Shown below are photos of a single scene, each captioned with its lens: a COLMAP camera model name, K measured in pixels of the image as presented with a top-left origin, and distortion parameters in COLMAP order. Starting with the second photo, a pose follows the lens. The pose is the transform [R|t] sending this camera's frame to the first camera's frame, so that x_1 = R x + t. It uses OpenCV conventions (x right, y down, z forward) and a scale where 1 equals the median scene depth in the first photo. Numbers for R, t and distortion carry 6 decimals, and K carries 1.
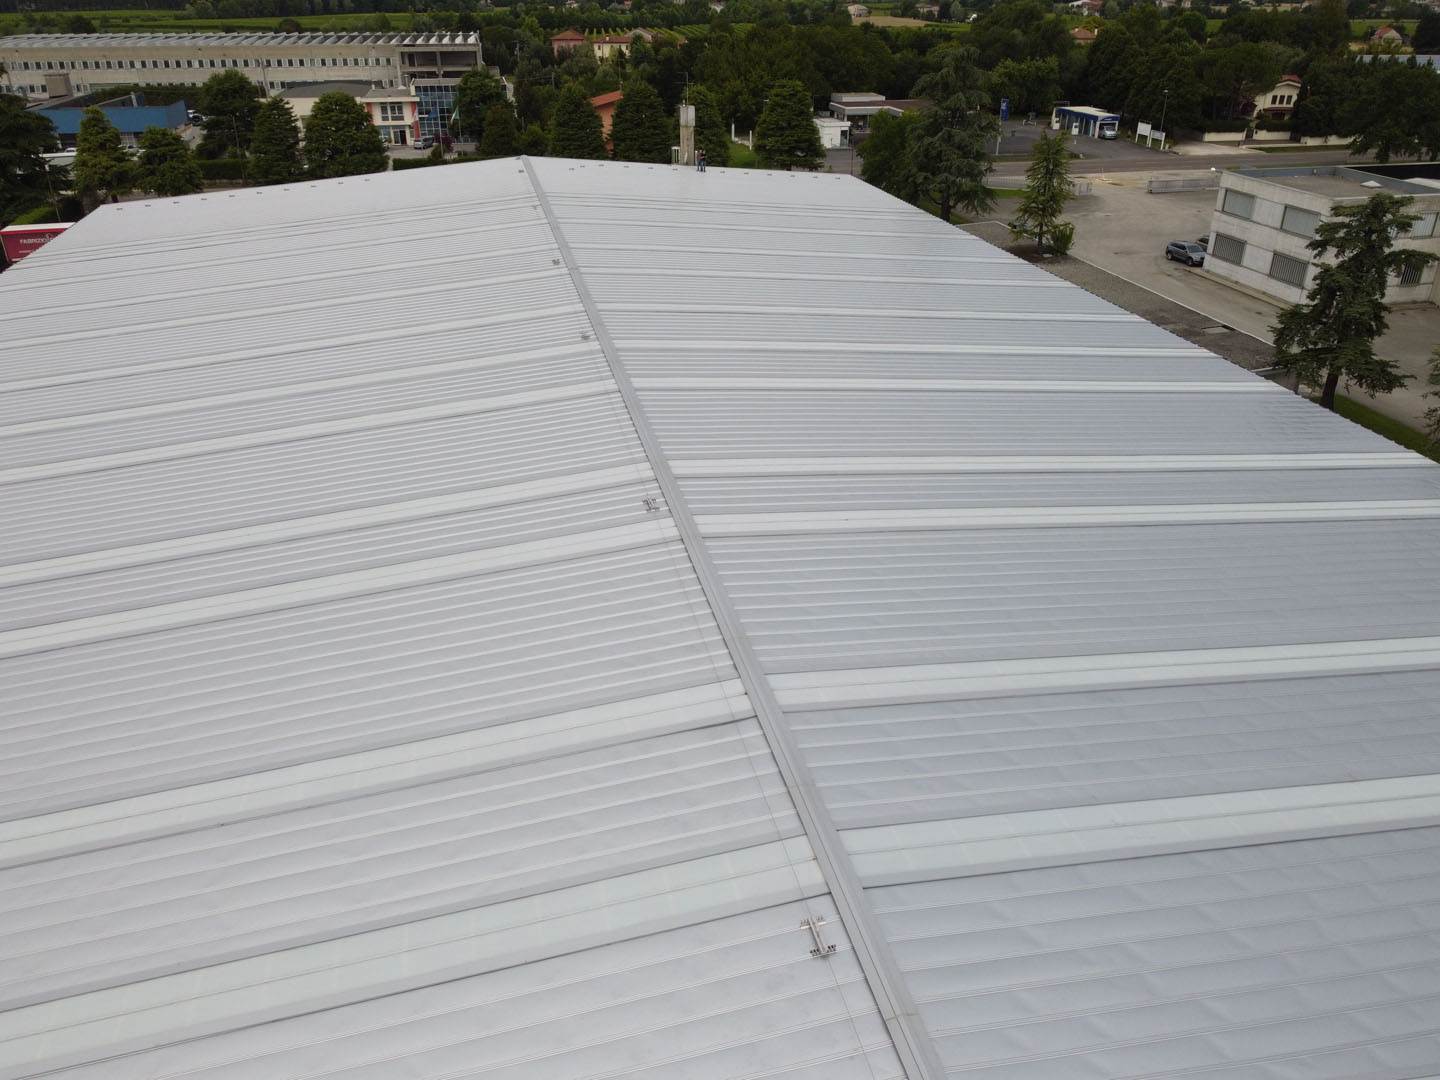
lens RADIAL K [[1101.5, 0, 722.7], [0, 1101.5, 537.5], [0, 0, 1]] dist [-0.000140, -0.001732]
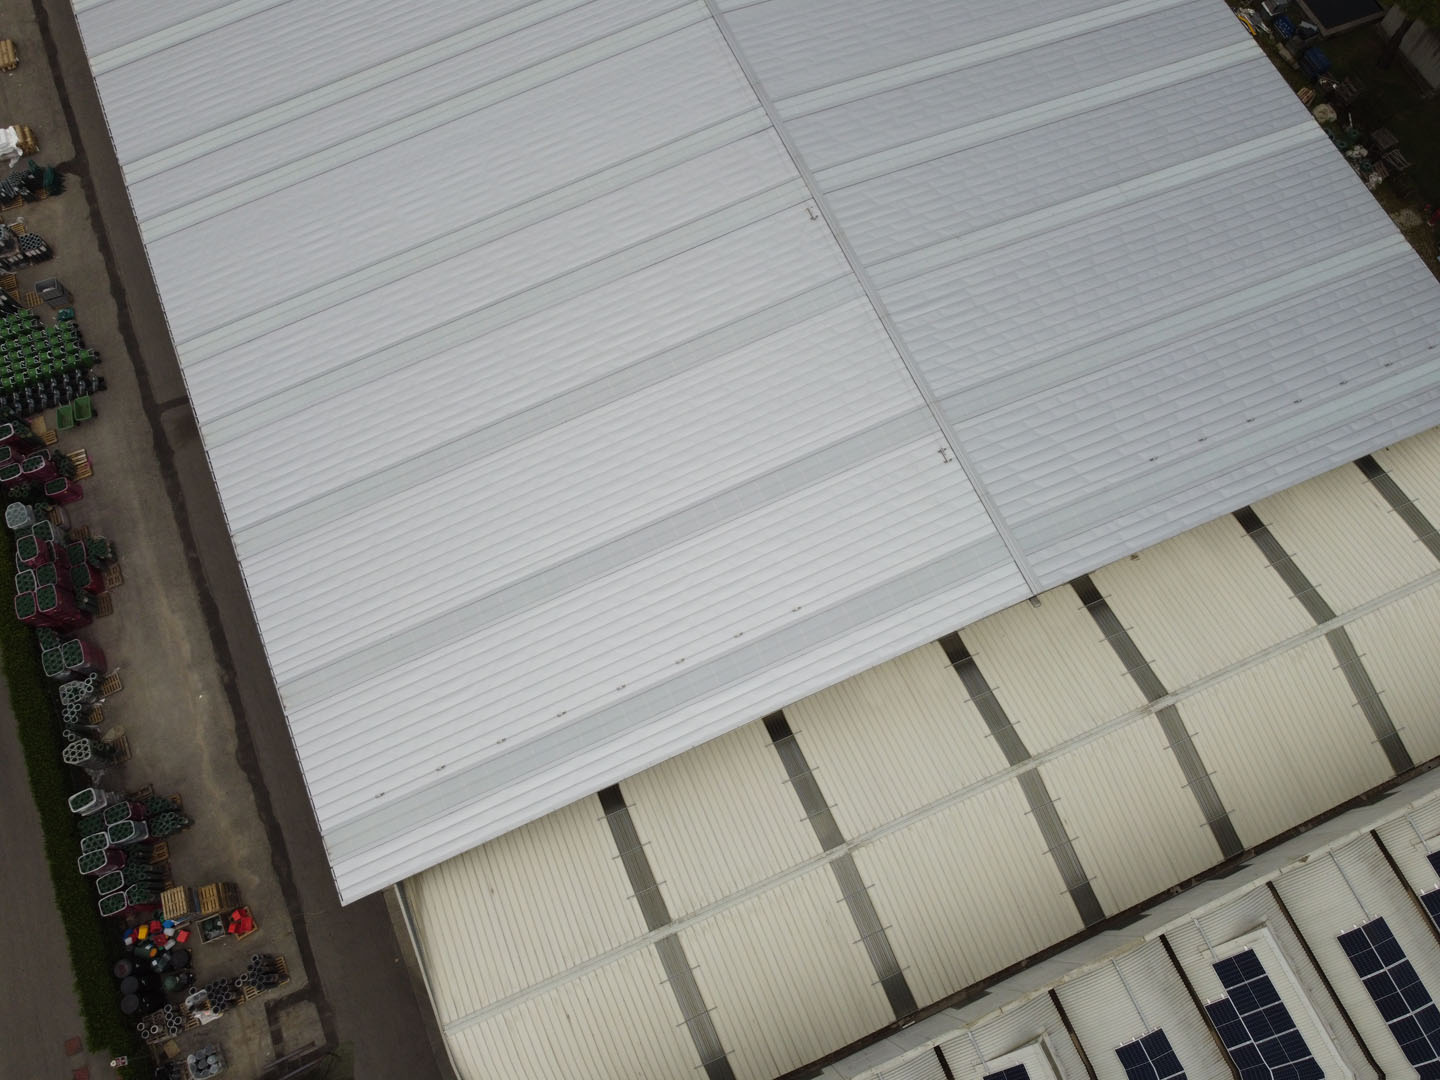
lens RADIAL K [[1101.5, 0, 740.6], [0, 1101.5, 524.3], [0, 0, 1]] dist [-0.000140, -0.001732]
pose [[0.981107, -0.178282, 0.075127, -0.074047], [0.080893, 0.730785, 0.677798, -0.166255], [-0.175741, -0.658915, 0.731400, -0.272086]]
